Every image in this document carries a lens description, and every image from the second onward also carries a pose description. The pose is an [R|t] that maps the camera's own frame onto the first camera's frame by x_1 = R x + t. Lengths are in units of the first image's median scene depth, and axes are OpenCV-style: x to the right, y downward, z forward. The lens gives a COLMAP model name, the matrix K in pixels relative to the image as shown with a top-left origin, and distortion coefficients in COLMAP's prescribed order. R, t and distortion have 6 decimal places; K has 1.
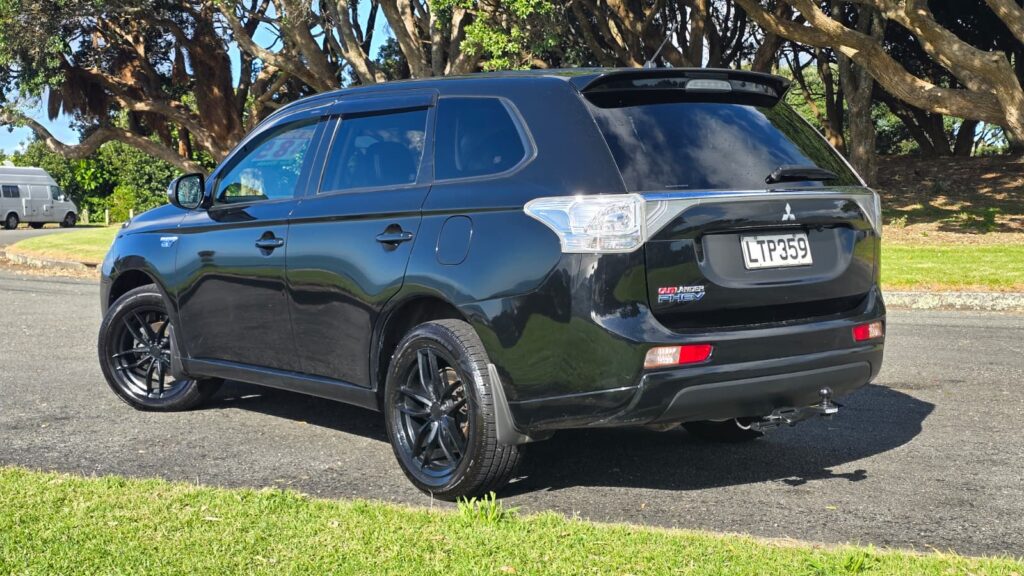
lens RADIAL K [[1408.5, 0, 474.9], [0, 1408.5, 288.8], [0, 0, 1]] dist [0.040848, -0.051070]
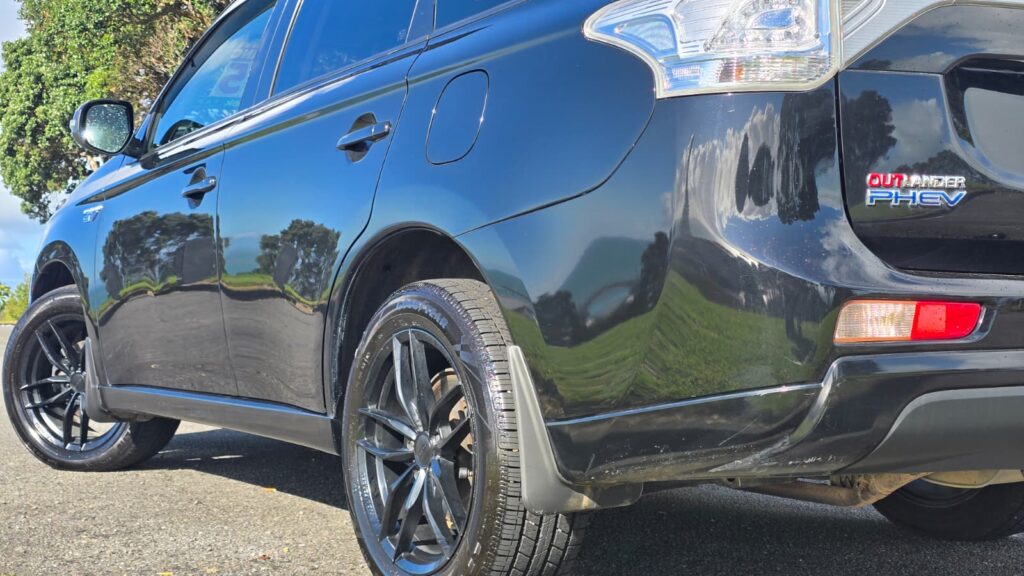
lens RADIAL K [[1408.5, 0, 474.9], [0, 1408.5, 288.8], [0, 0, 1]] dist [0.040848, -0.051070]
pose [[0.994959, 0.019393, -0.098385, 0.044198], [-0.027377, 0.996382, -0.080453, 0.070403], [0.096469, 0.082741, 0.991891, 0.481307]]
